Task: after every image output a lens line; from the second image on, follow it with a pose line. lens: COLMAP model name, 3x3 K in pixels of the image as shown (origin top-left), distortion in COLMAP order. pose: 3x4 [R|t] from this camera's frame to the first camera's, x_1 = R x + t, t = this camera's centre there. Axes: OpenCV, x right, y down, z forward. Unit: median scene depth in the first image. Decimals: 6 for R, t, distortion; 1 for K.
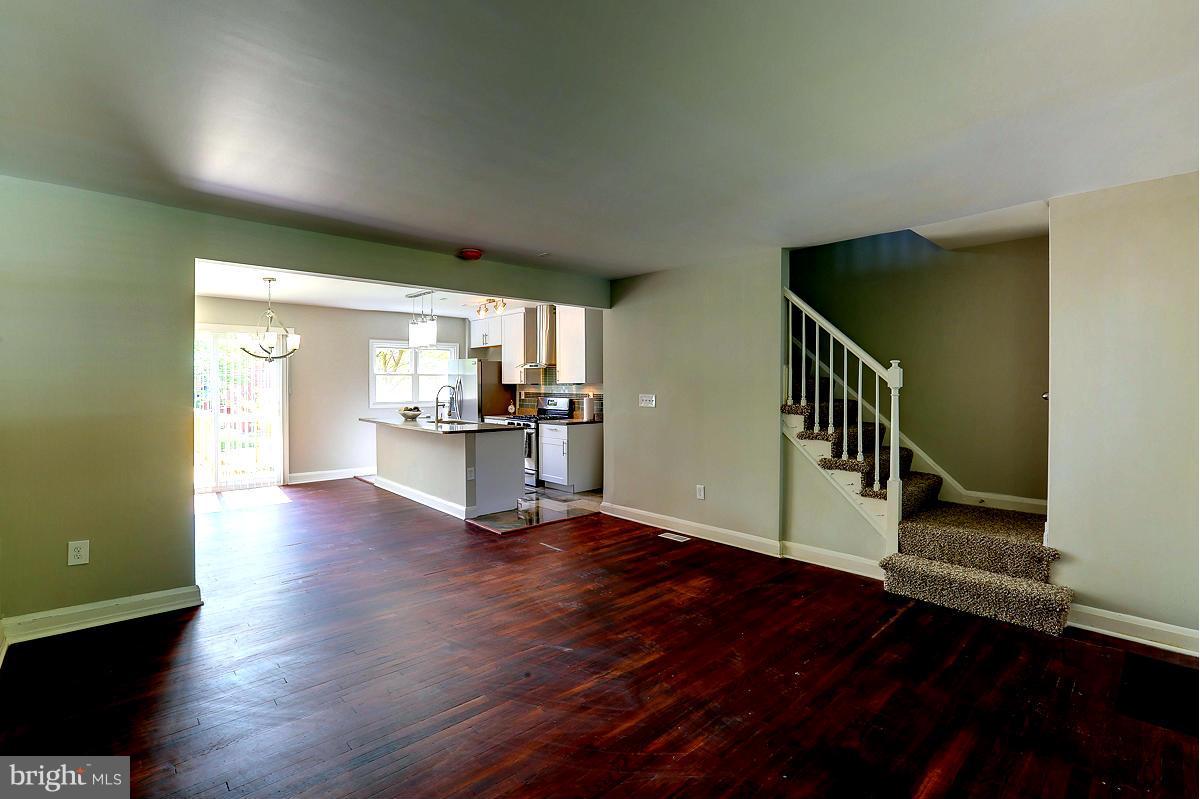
lens RADIAL K [[557.4, 0, 597.4], [0, 557.4, 396.8], [0, 0, 1]] dist [-0.053837, 0.017436]
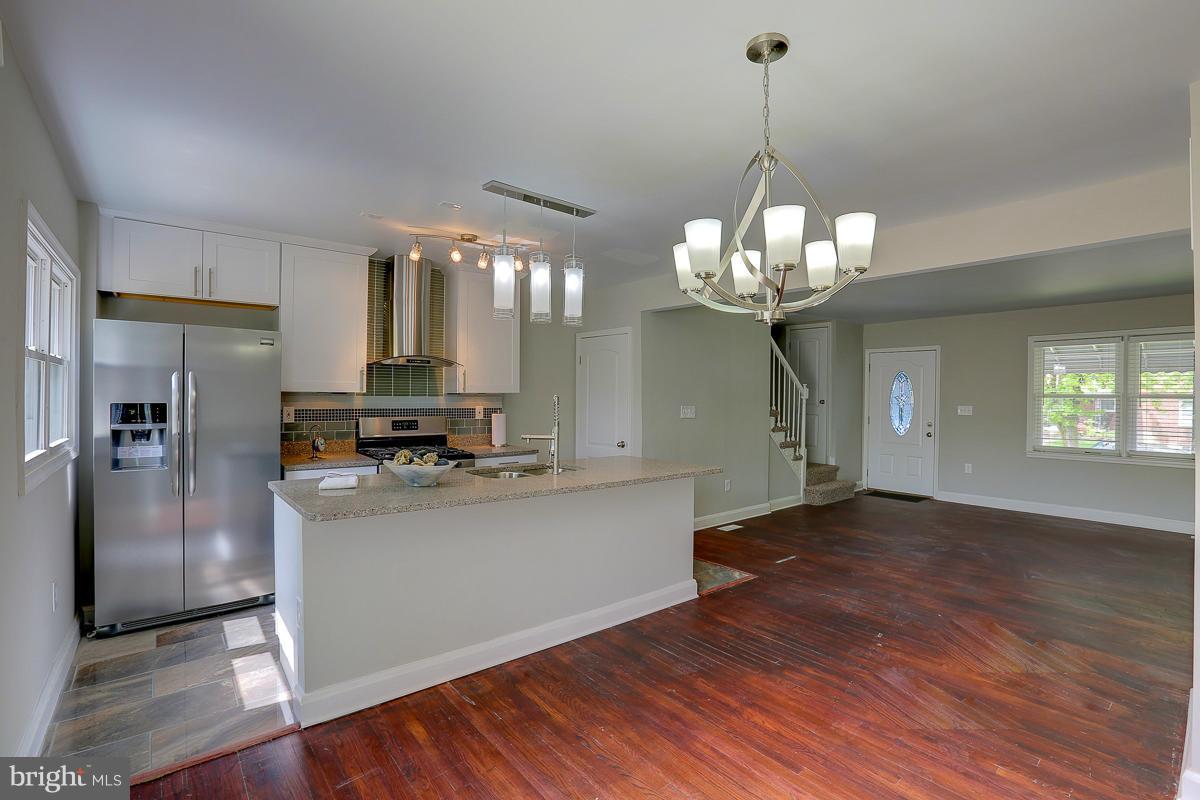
lens RADIAL K [[557.4, 0, 597.4], [0, 557.4, 397.3], [0, 0, 1]] dist [-0.053837, 0.017436]
pose [[0.048092, -0.010220, 0.998791, -0.678644], [0.010849, 0.999894, 0.009709, -0.022914], [-0.998784, 0.010369, 0.048198, 0.799306]]
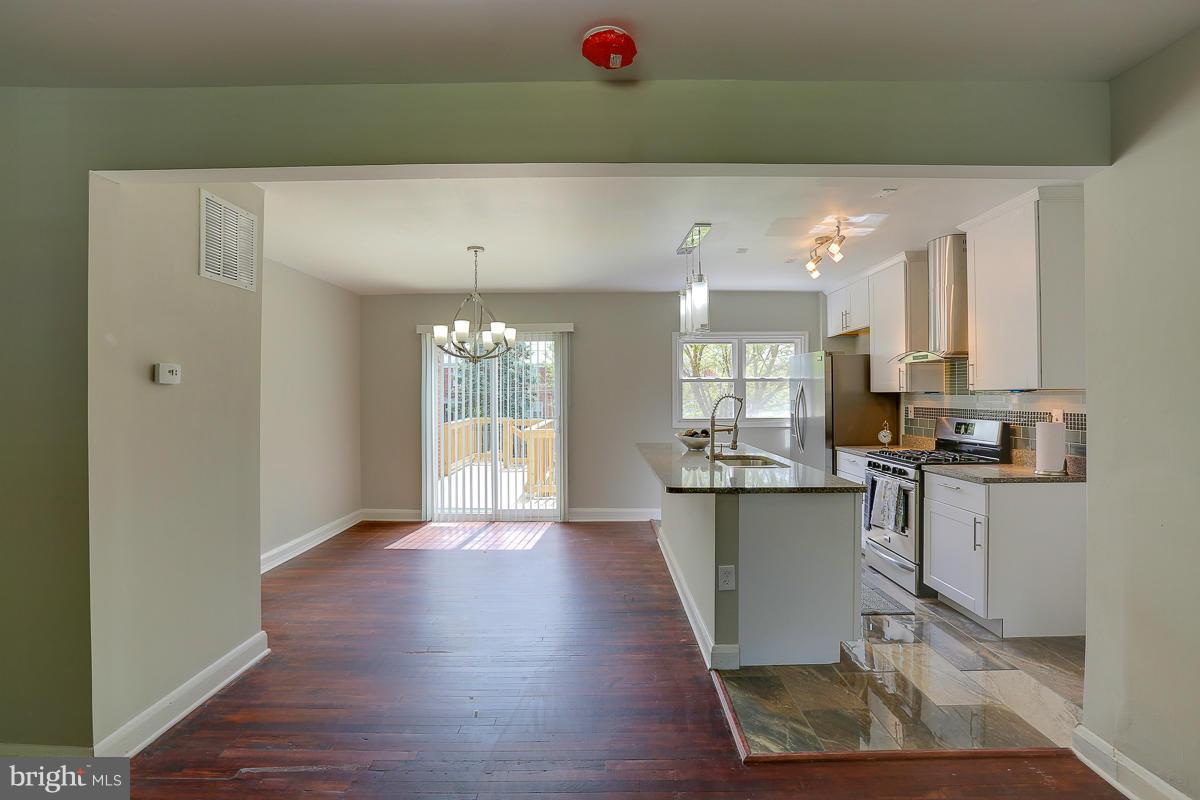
lens RADIAL K [[557.4, 0, 597.4], [0, 557.4, 397.3], [0, 0, 1]] dist [-0.053837, 0.017436]
pose [[0.734697, -0.003785, -0.678385, 0.011451], [-0.009473, 0.999830, -0.015839, -0.006916], [0.678329, 0.018063, 0.734536, 0.421864]]
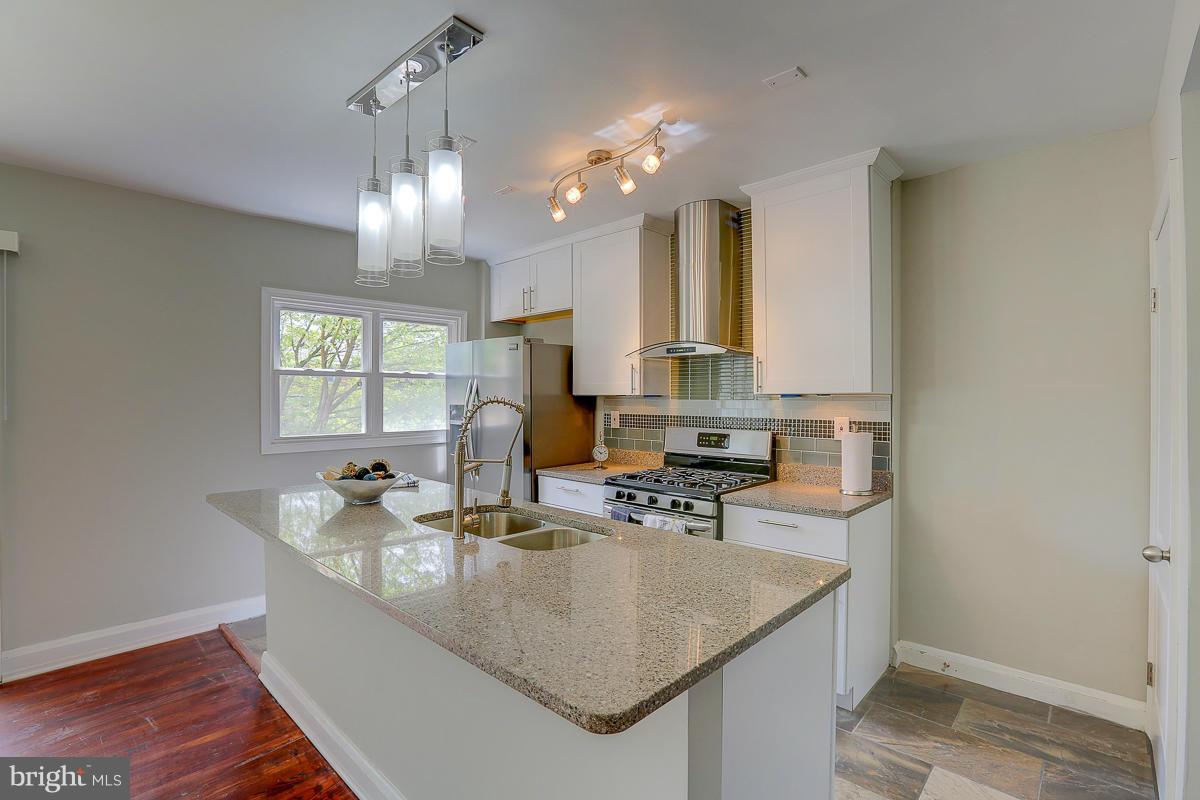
lens RADIAL K [[557.4, 0, 597.4], [0, 557.4, 397.3], [0, 0, 1]] dist [-0.053837, 0.017436]
pose [[0.997519, -0.000026, 0.070395, -0.204194], [0.001640, 0.999737, -0.022882, -0.012683], [-0.070376, 0.022941, 0.997257, 0.611818]]
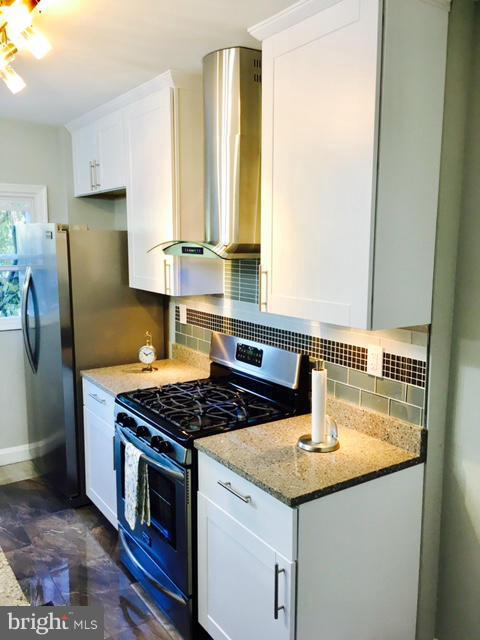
lens RADIAL K [[554.5, 0, 240.0], [0, 554.5, 320.0], [0, 0, 1]] dist [0.059487, -0.001906]
pose [[0.990112, 0.023902, -0.138226, -0.041191], [-0.006703, 0.992312, 0.123579, -0.055995], [0.140117, -0.121430, 0.982661, 0.684781]]
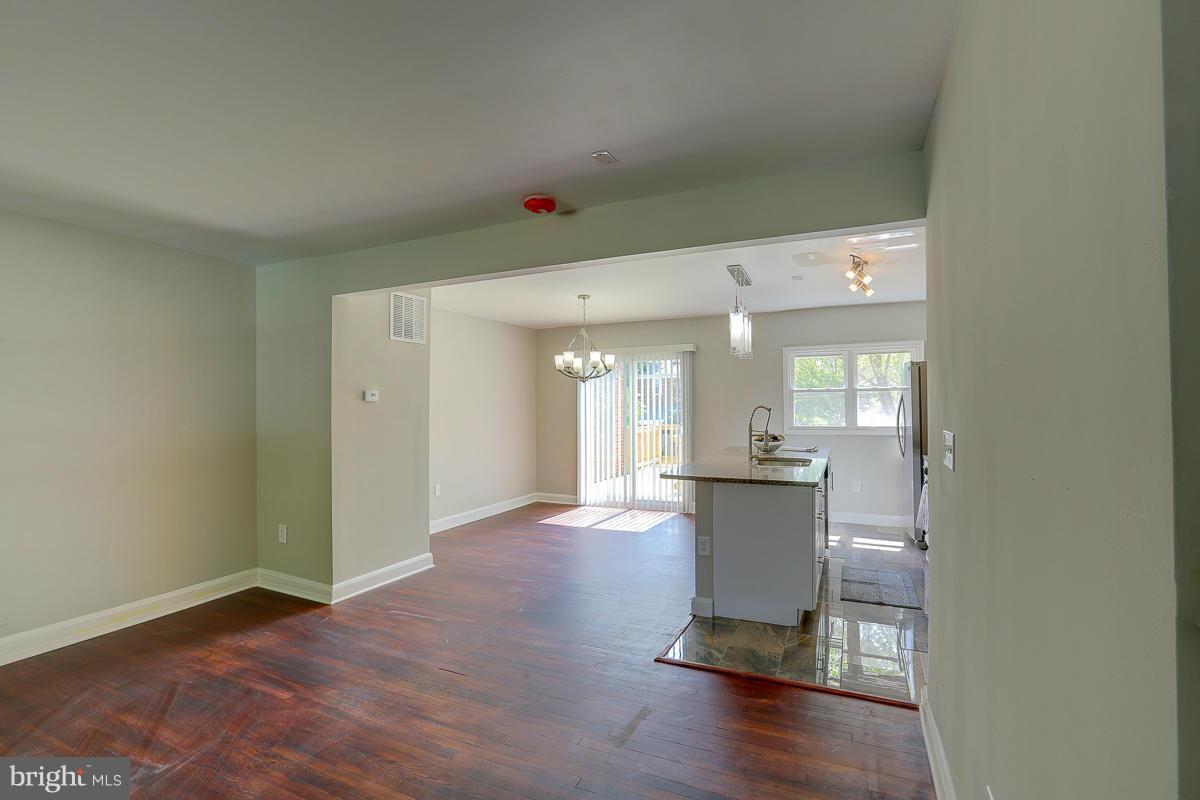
lens RADIAL K [[557.4, 0, 597.4], [0, 557.4, 397.3], [0, 0, 1]] dist [-0.053837, 0.017436]
pose [[0.378997, -0.018846, -0.925206, 0.231011], [-0.012596, 0.999595, -0.025522, -0.009366], [0.925312, 0.021327, 0.378606, 0.479013]]
